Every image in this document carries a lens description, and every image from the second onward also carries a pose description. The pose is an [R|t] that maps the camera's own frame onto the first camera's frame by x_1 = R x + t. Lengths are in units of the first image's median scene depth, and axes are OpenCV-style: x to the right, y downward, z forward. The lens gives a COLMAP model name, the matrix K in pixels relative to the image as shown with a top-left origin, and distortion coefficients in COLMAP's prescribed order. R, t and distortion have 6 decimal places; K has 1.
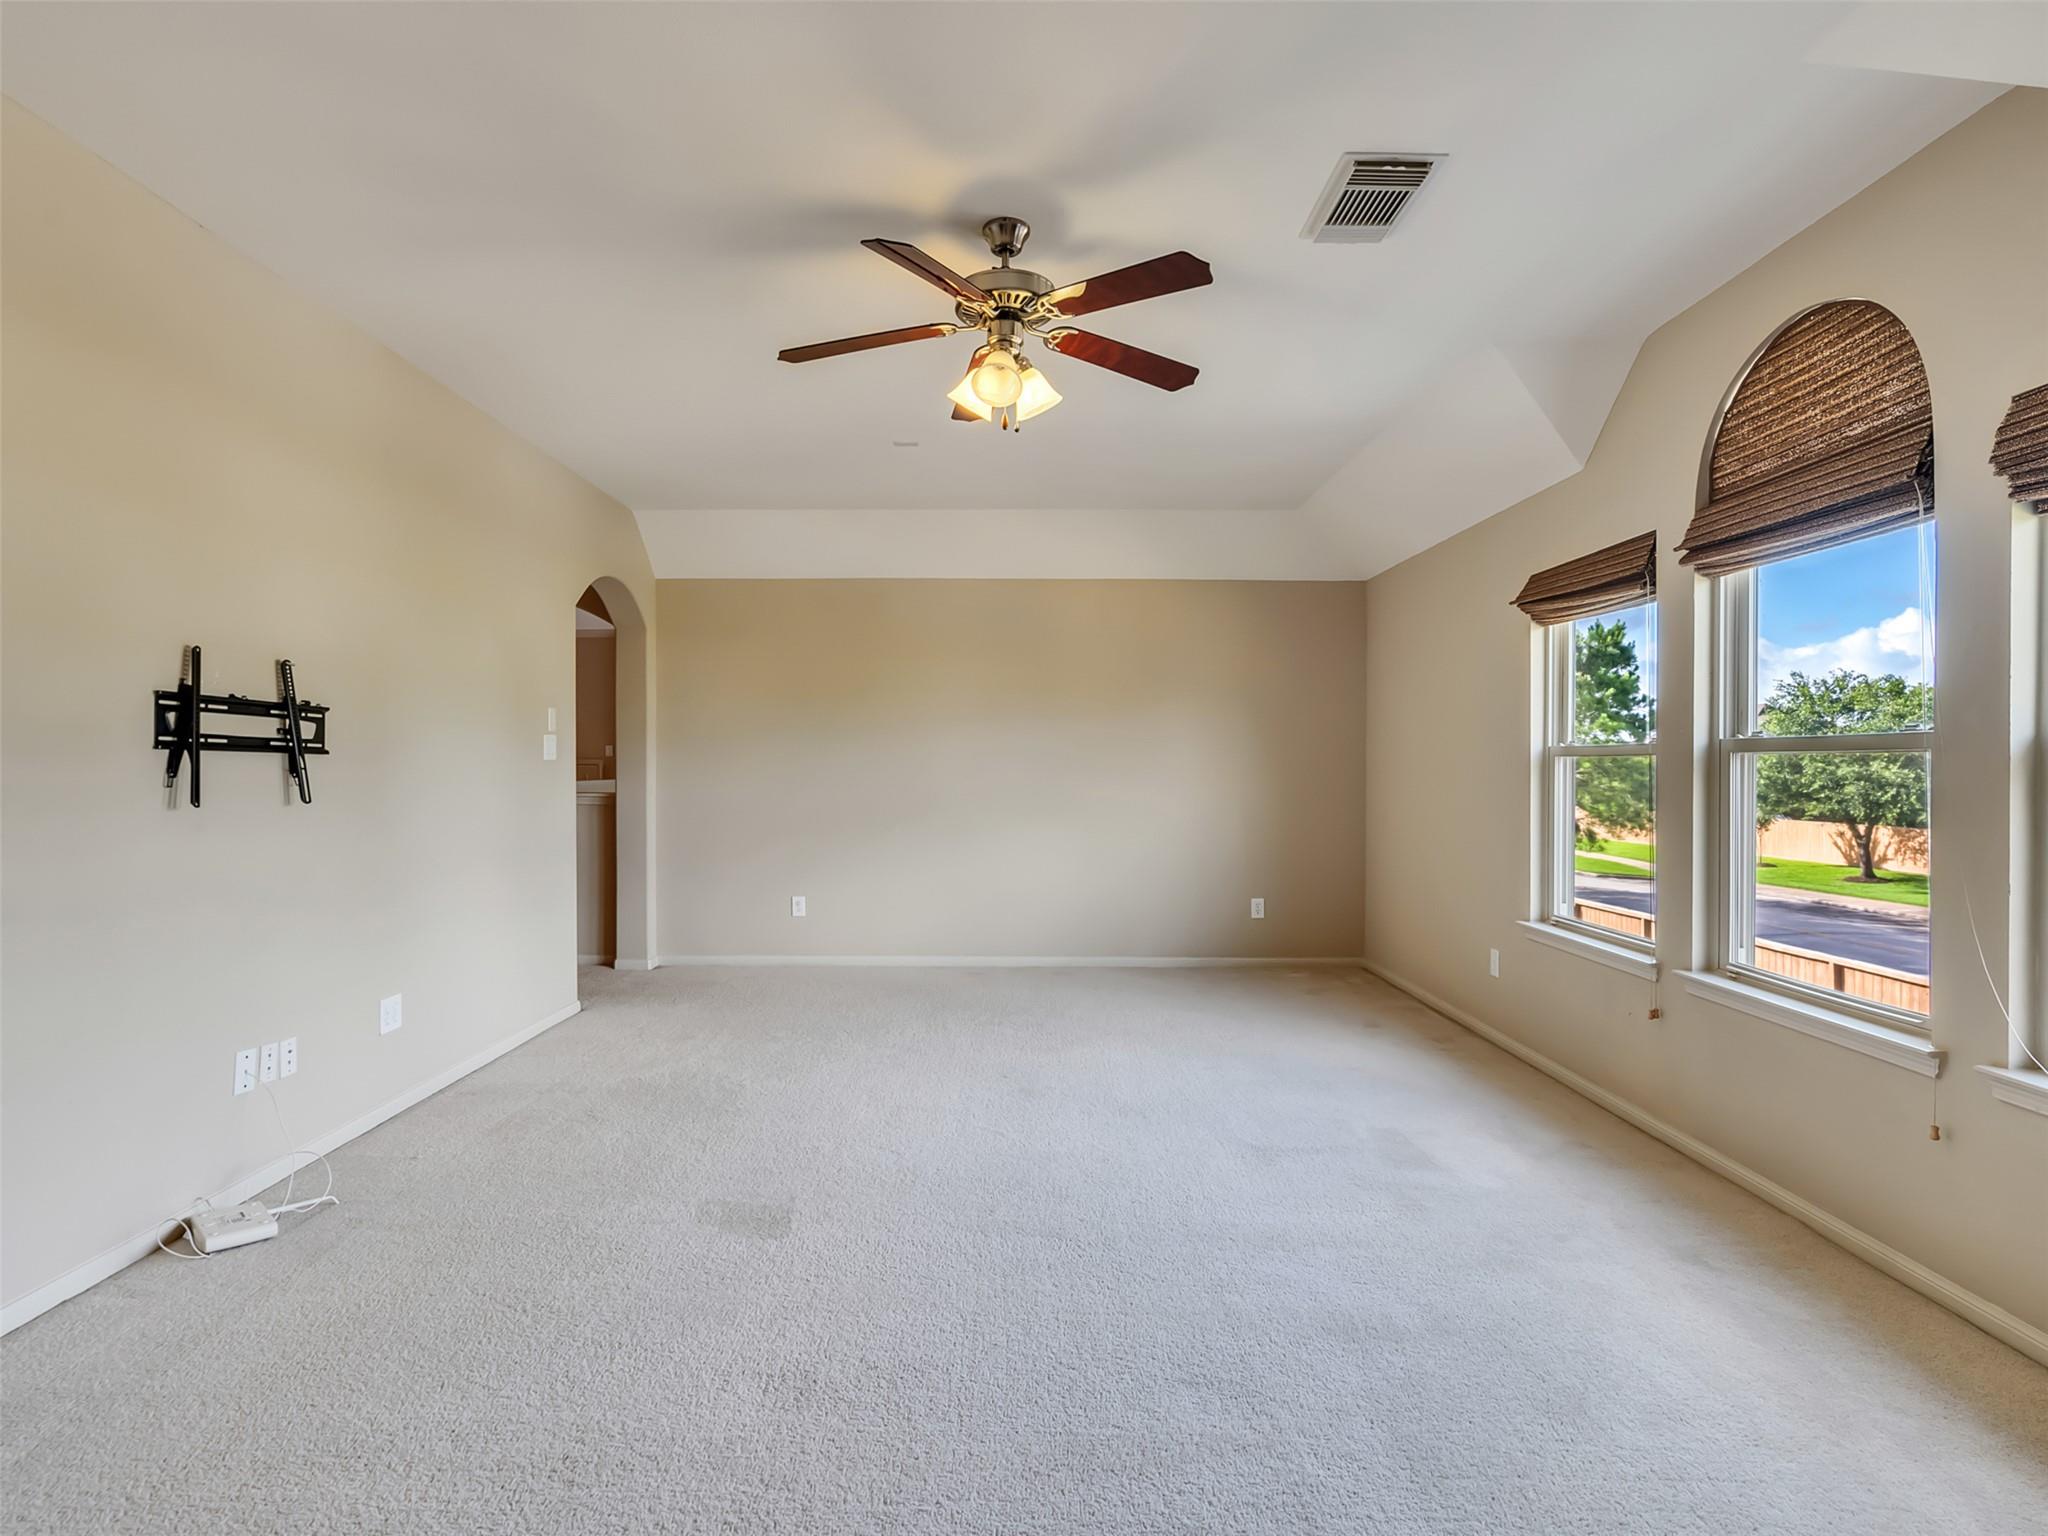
lens RADIAL K [[1050.2, 0, 1009.6], [0, 1050.2, 766.2], [0, 0, 1]] dist [0.000808, 0.002088]
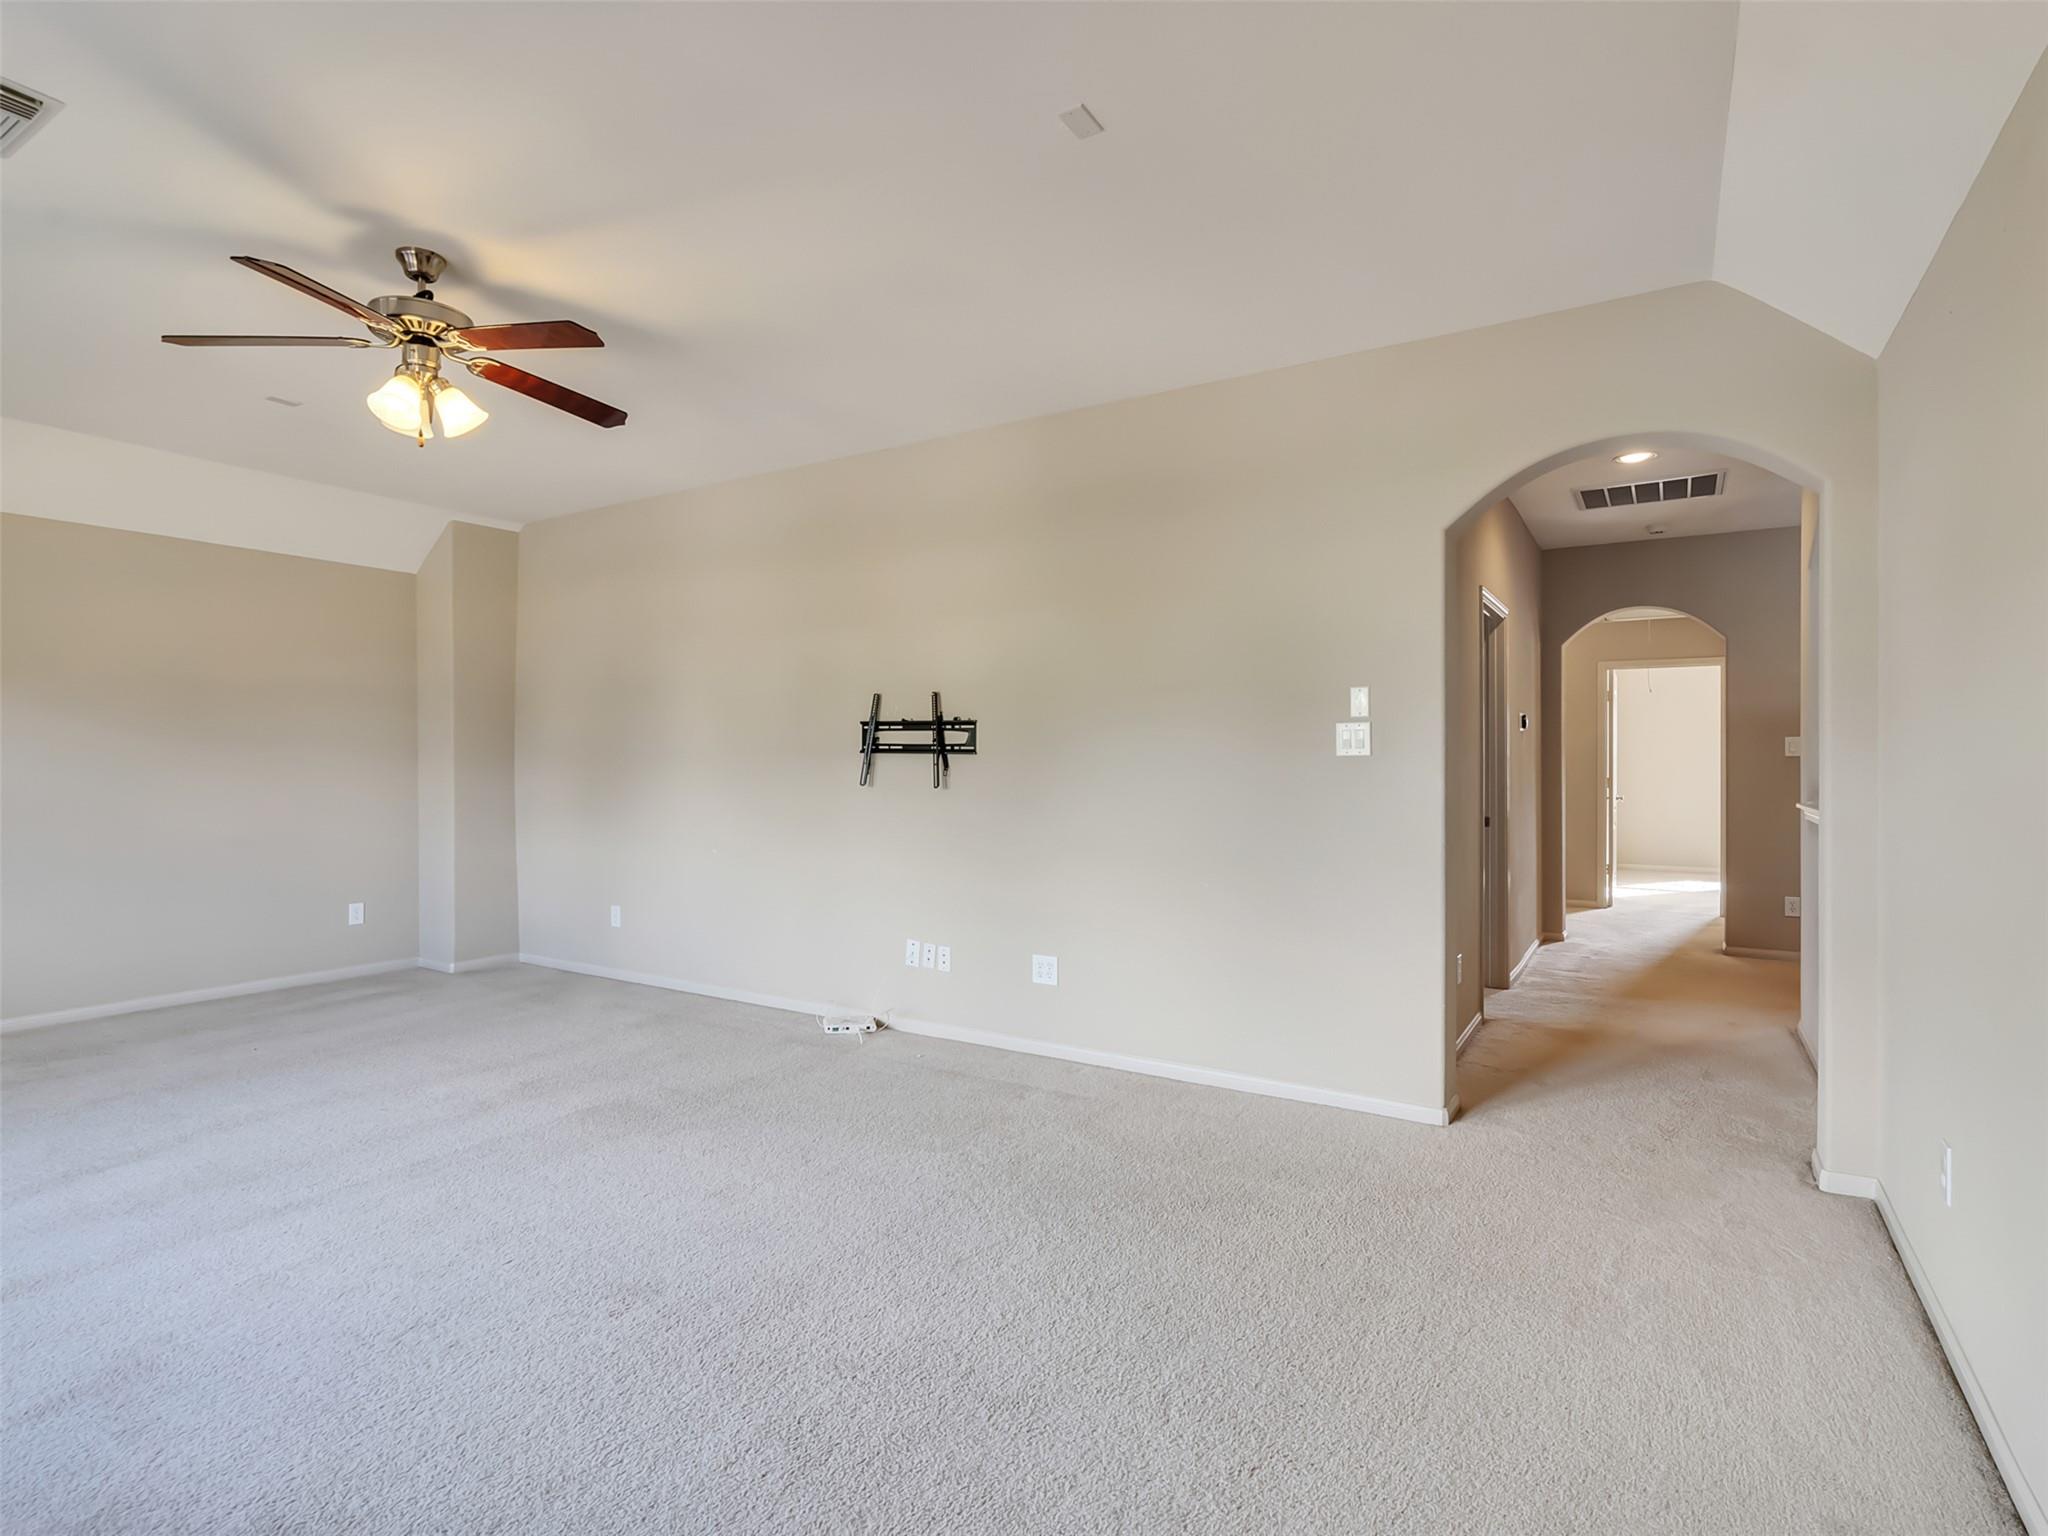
lens RADIAL K [[1050.2, 0, 1023.7], [0, 1050.2, 771.7], [0, 0, 1]] dist [0.000808, 0.002088]
pose [[-0.523014, -0.001526, -0.852323, 0.501599], [-0.006958, 0.999973, 0.002479, 0.008029], [0.852296, 0.007227, -0.523010, 1.807508]]
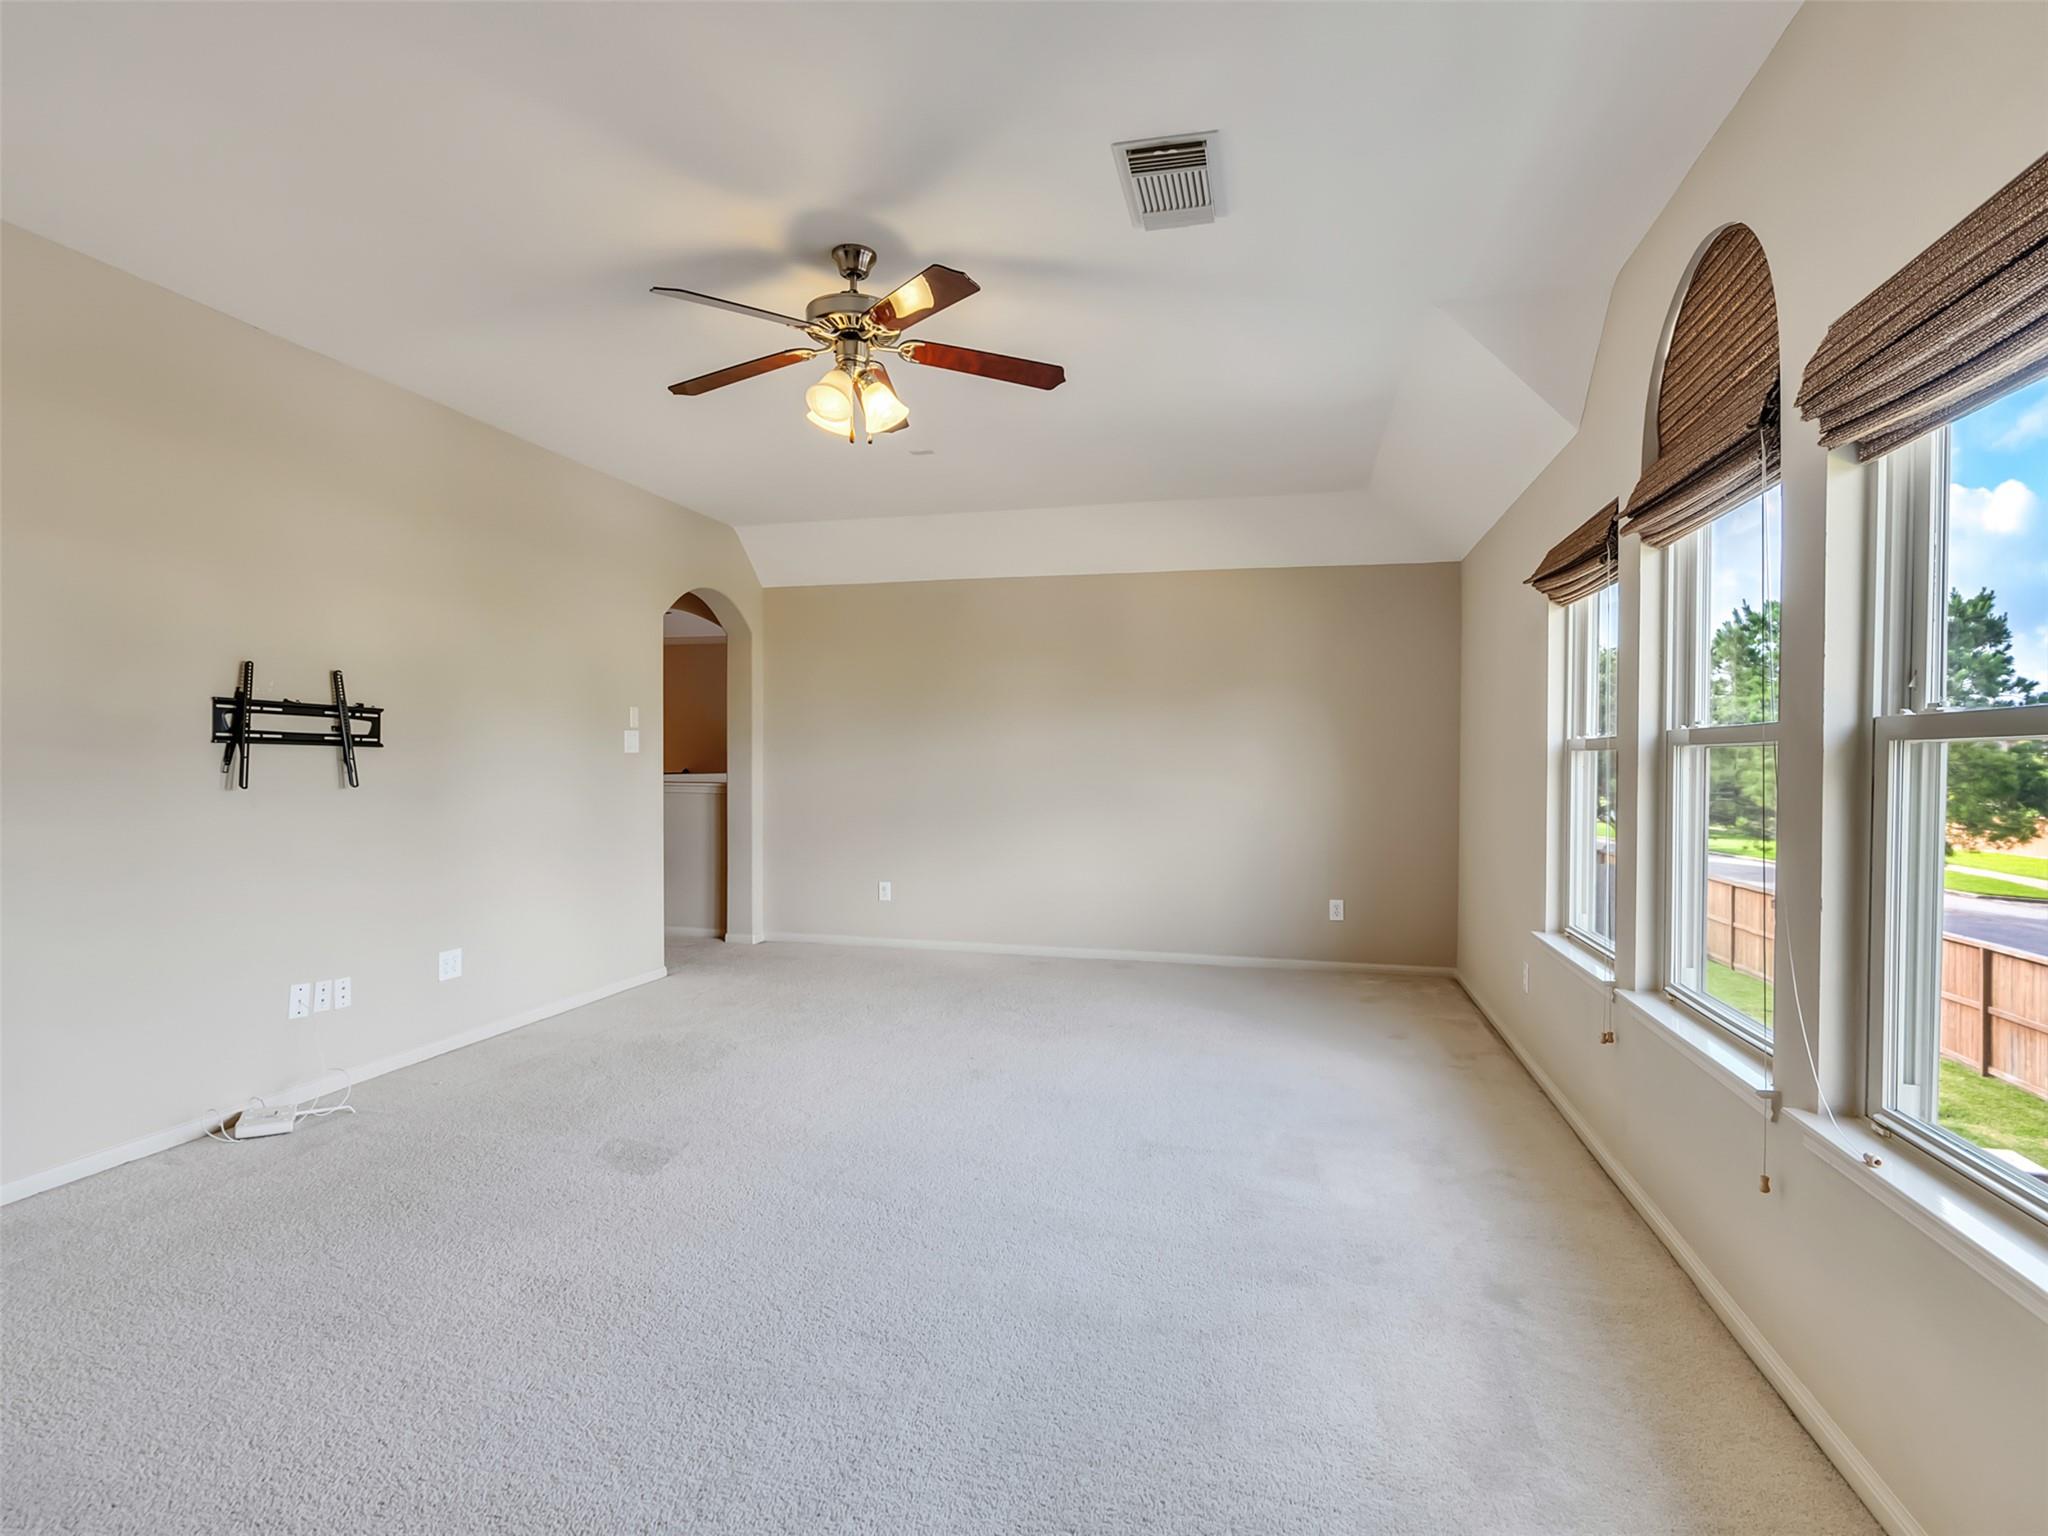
lens RADIAL K [[1050.2, 0, 1005.3], [0, 1050.2, 766.0], [0, 0, 1]] dist [0.000808, 0.002088]
pose [[0.967456, 0.004751, -0.252996, 0.364181], [-0.003694, 0.999982, 0.004653, 0.002126], [0.253013, -0.003567, 0.967456, 0.004938]]
